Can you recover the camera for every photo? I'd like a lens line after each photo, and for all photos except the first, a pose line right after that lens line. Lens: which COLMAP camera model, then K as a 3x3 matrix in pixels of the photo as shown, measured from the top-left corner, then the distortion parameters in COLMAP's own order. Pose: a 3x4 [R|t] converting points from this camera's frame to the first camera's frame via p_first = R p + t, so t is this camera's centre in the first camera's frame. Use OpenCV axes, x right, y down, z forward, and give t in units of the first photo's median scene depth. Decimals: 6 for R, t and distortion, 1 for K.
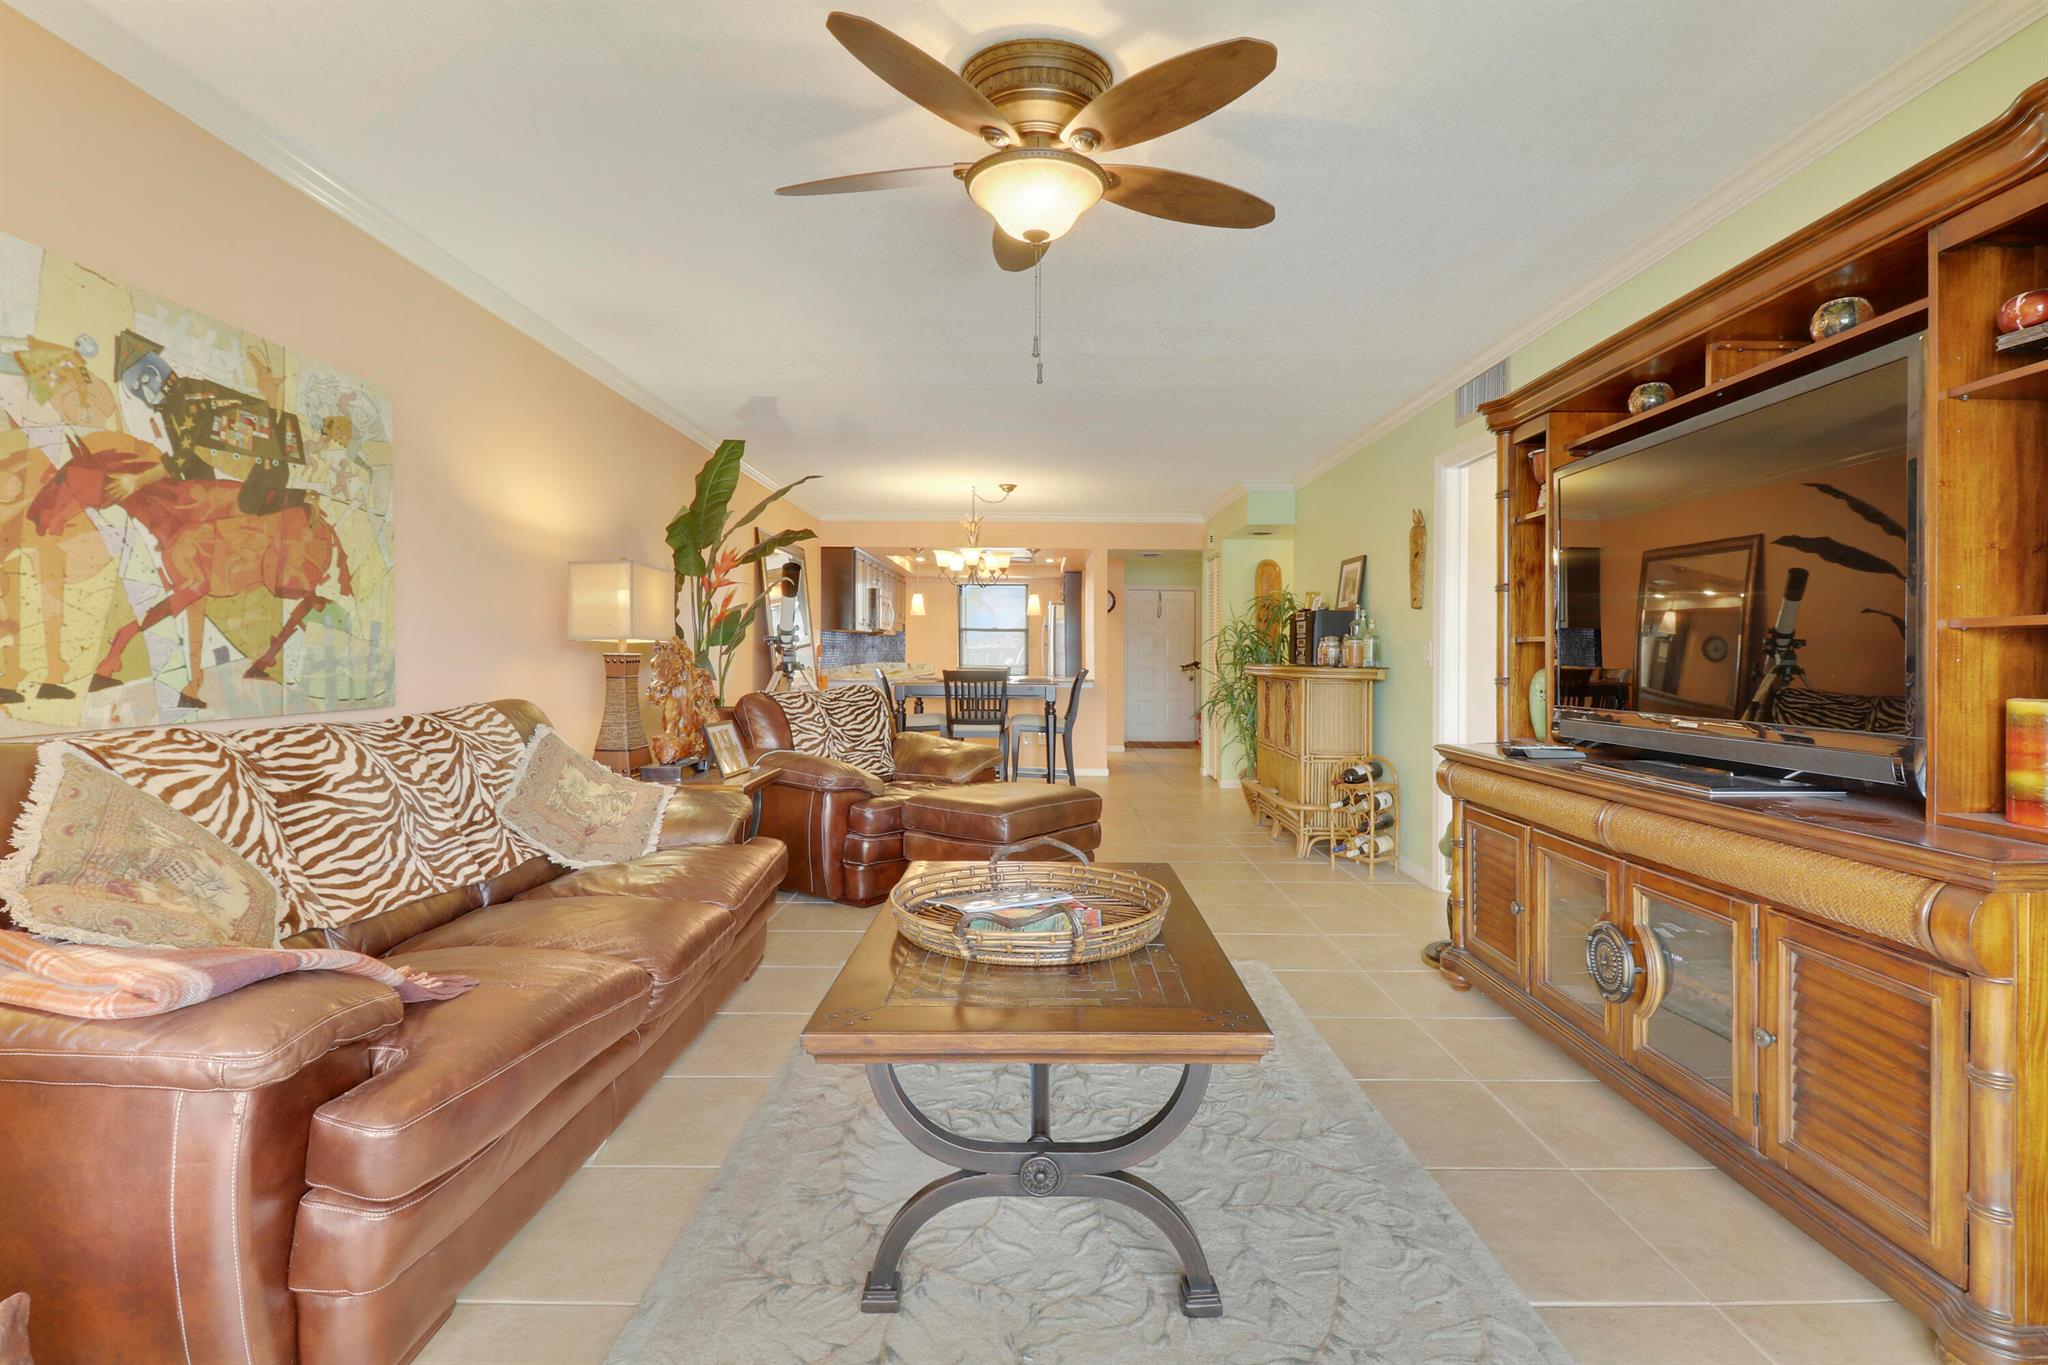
lens RADIAL K [[1008.3, 0, 984.0], [0, 1008.3, 659.4], [0, 0, 1]] dist [-0.005908, -0.007894]
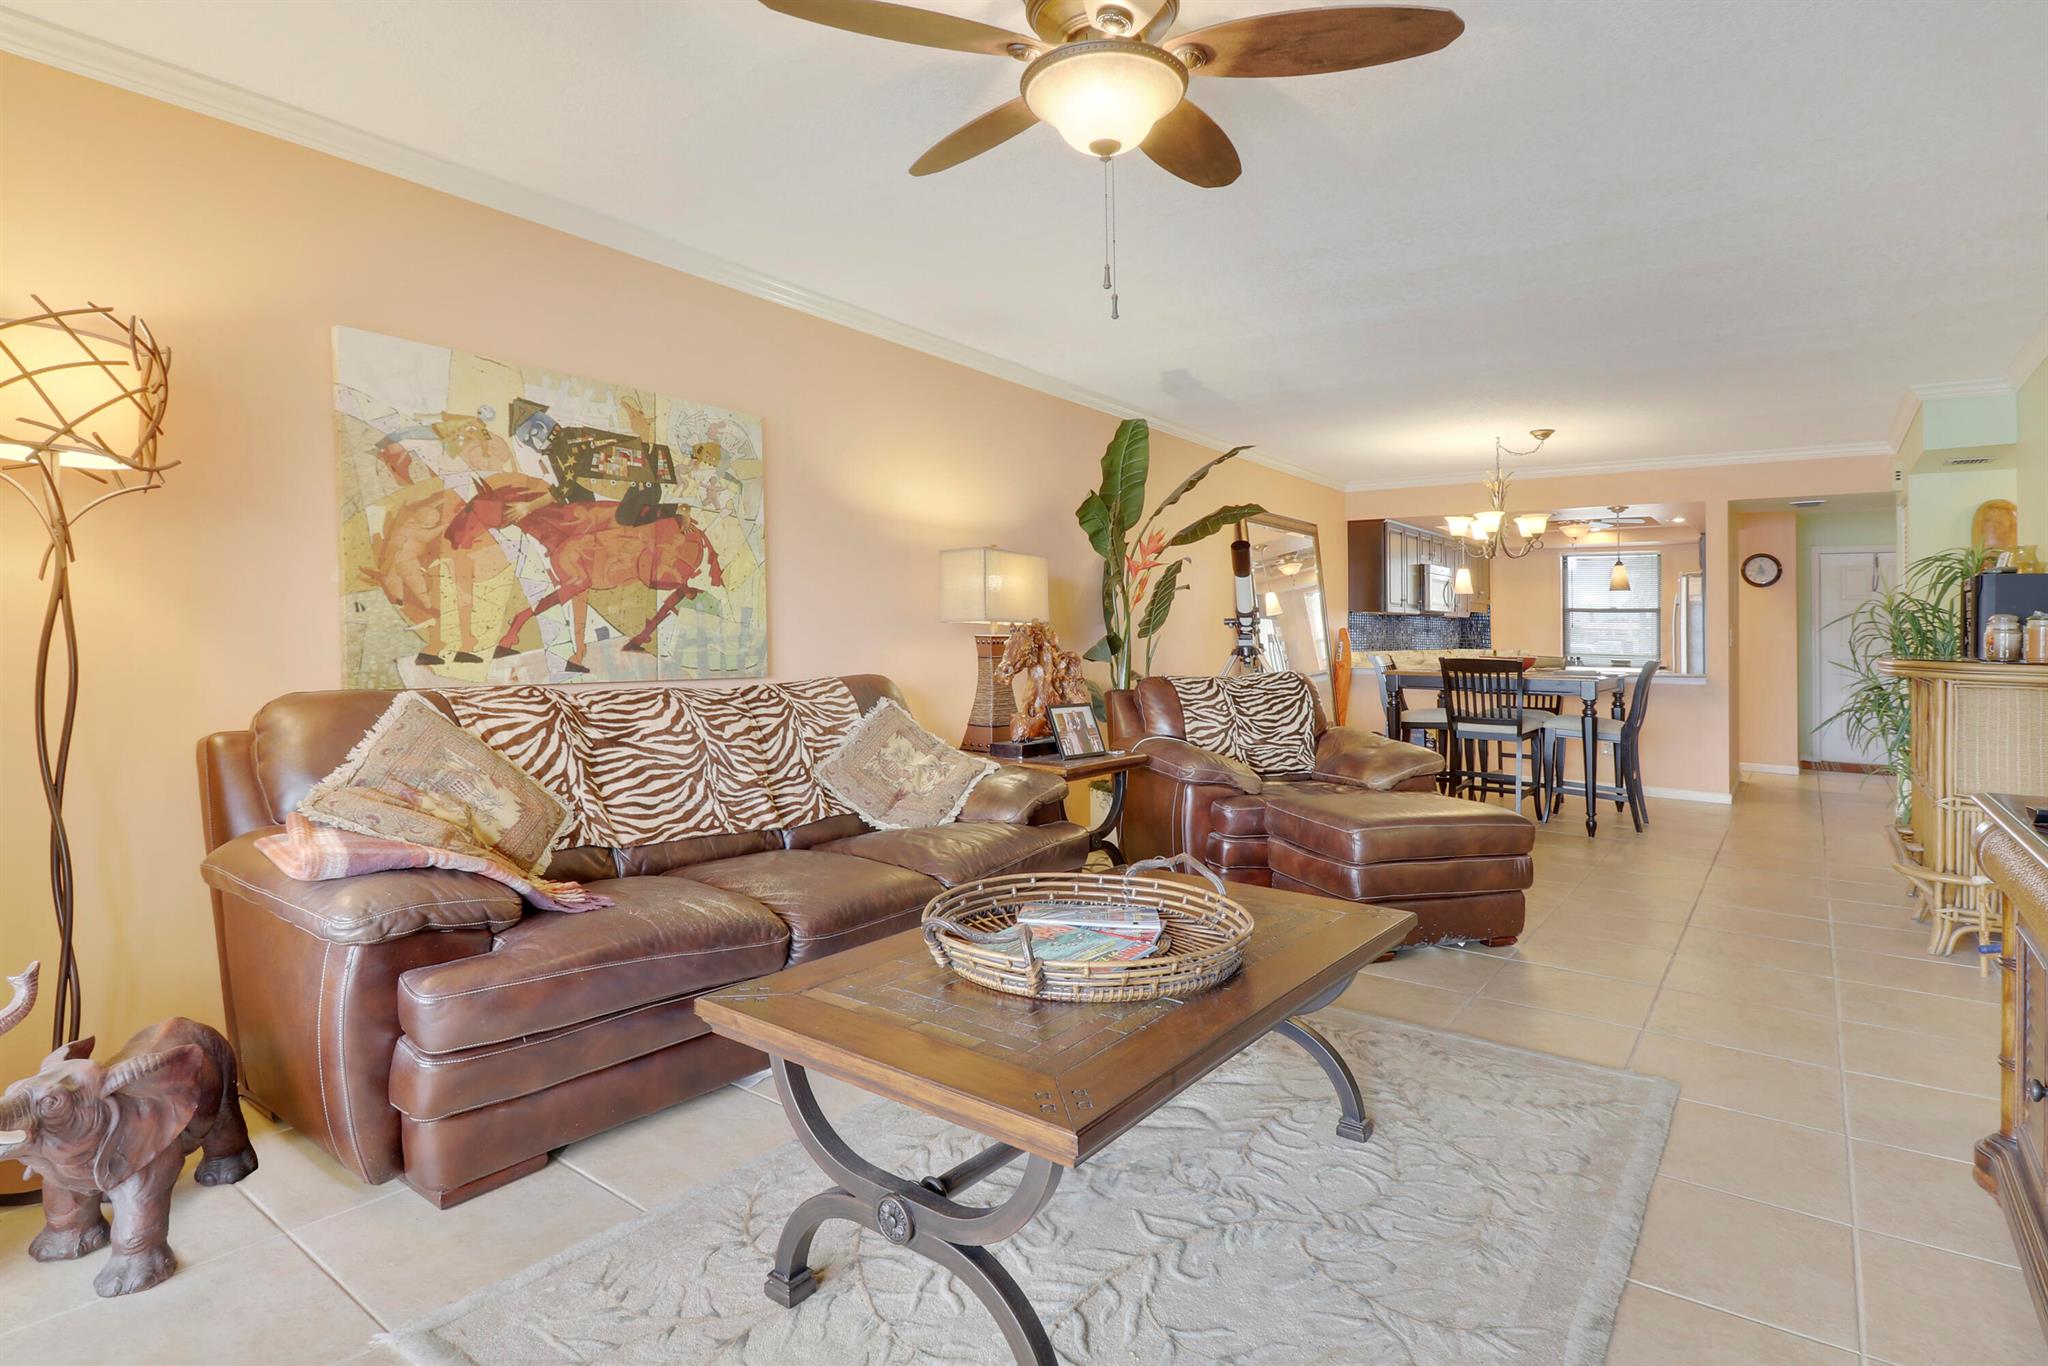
lens RADIAL K [[1008.3, 0, 964.3], [0, 1008.3, 647.7], [0, 0, 1]] dist [-0.005908, -0.007894]
pose [[0.801994, 0.012380, -0.597204, 0.357324], [-0.010294, 0.999923, 0.006904, 0.000504], [0.597244, 0.000610, 0.802059, 0.184848]]
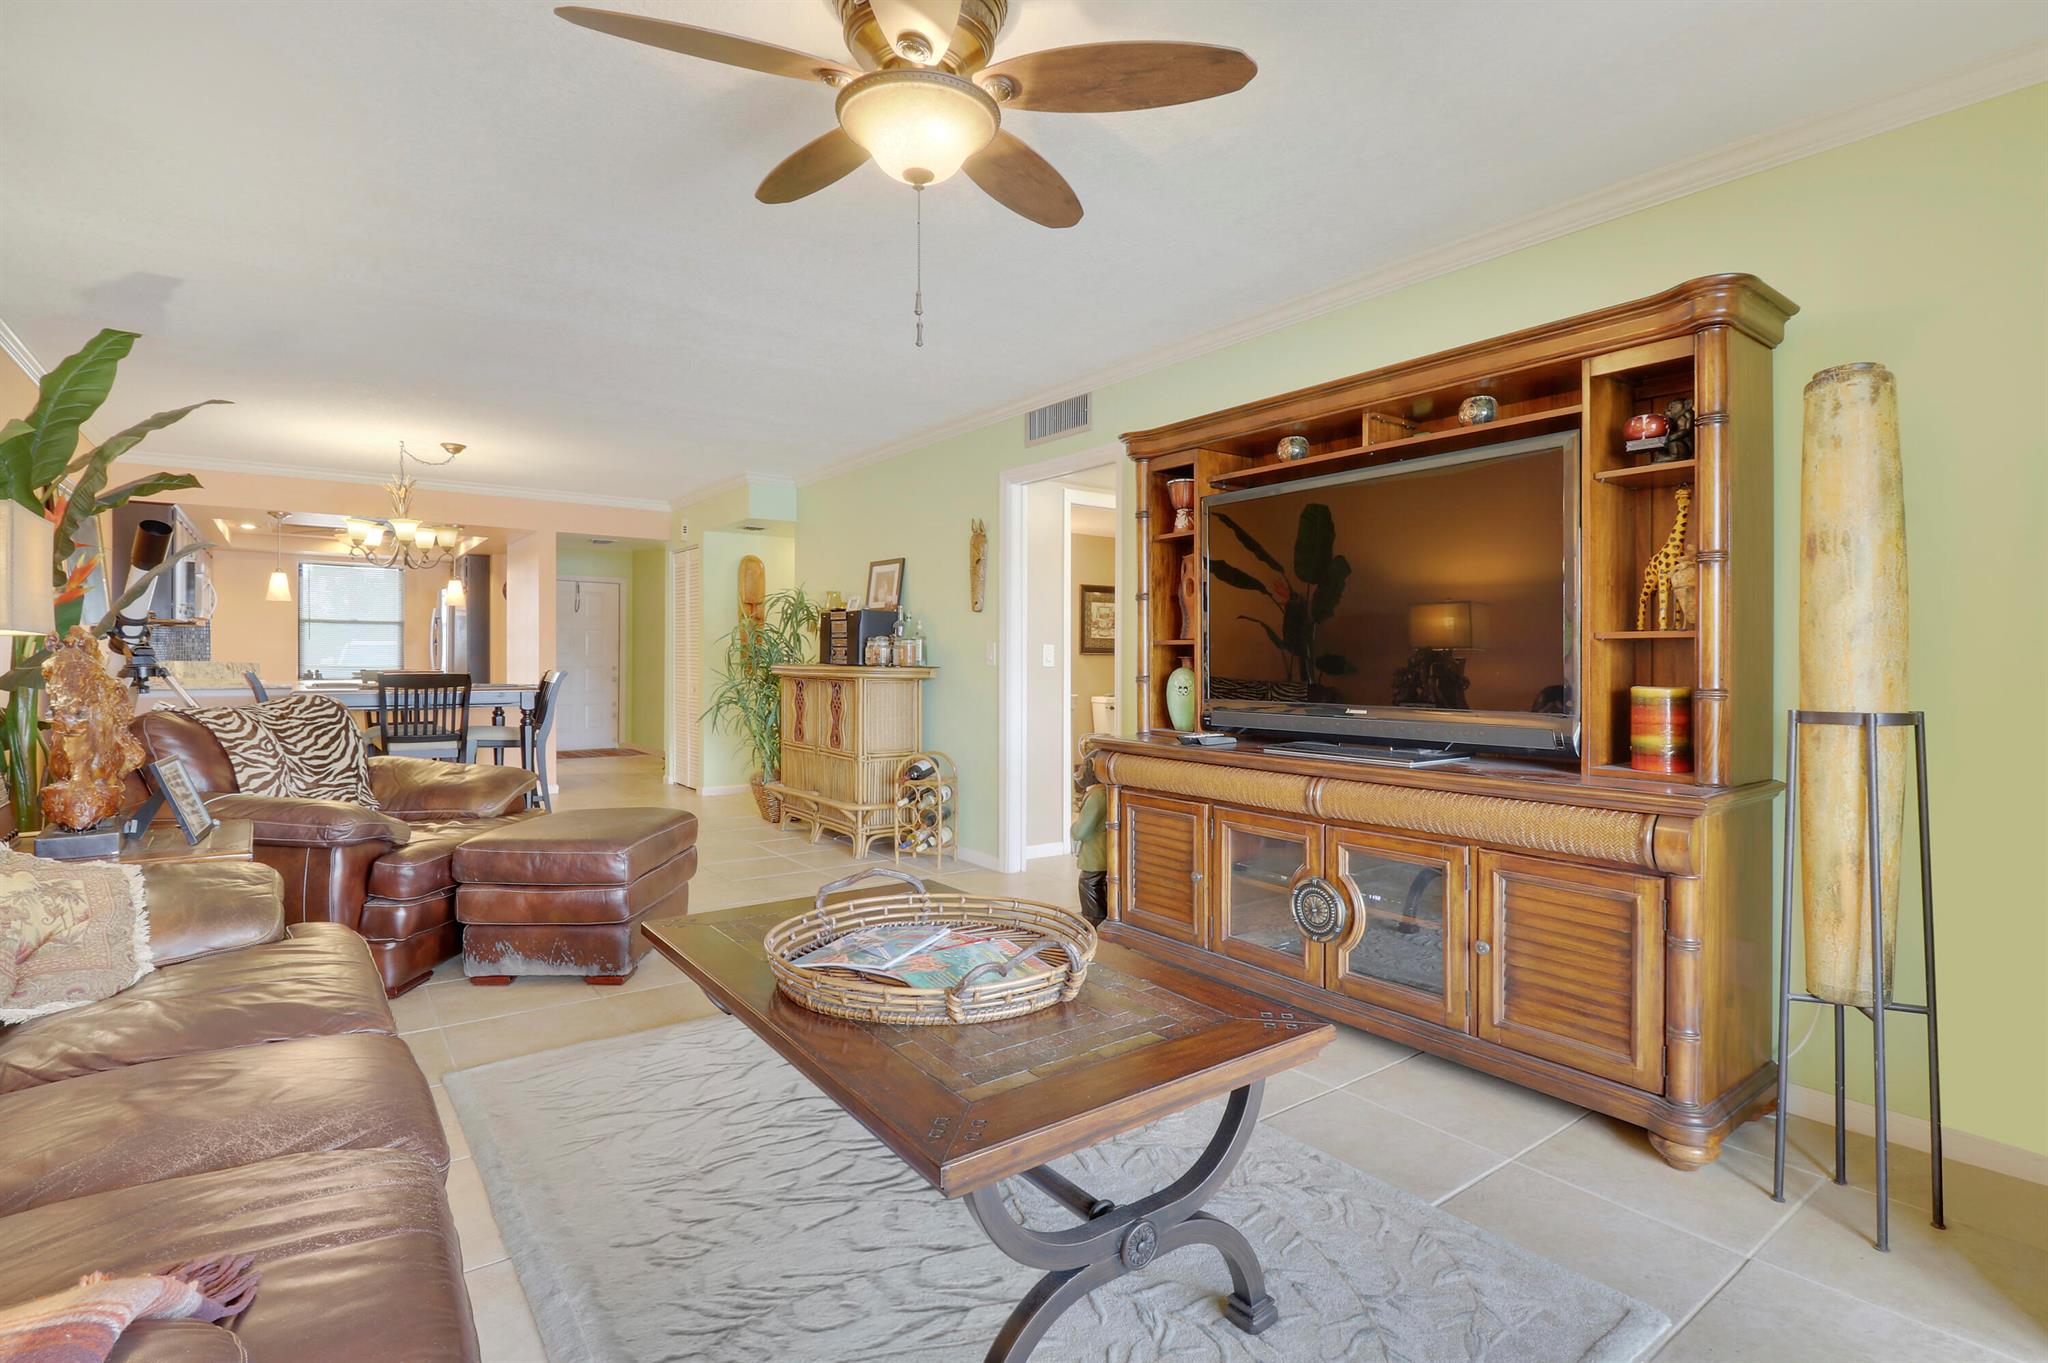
lens RADIAL K [[1008.3, 0, 1026.4], [0, 1008.3, 646.9], [0, 0, 1]] dist [-0.005908, -0.007894]
pose [[0.783227, 0.004437, 0.621721, -0.323952], [0.002060, 0.999951, -0.009732, -0.003824], [-0.621733, 0.008903, 0.783179, 0.205425]]
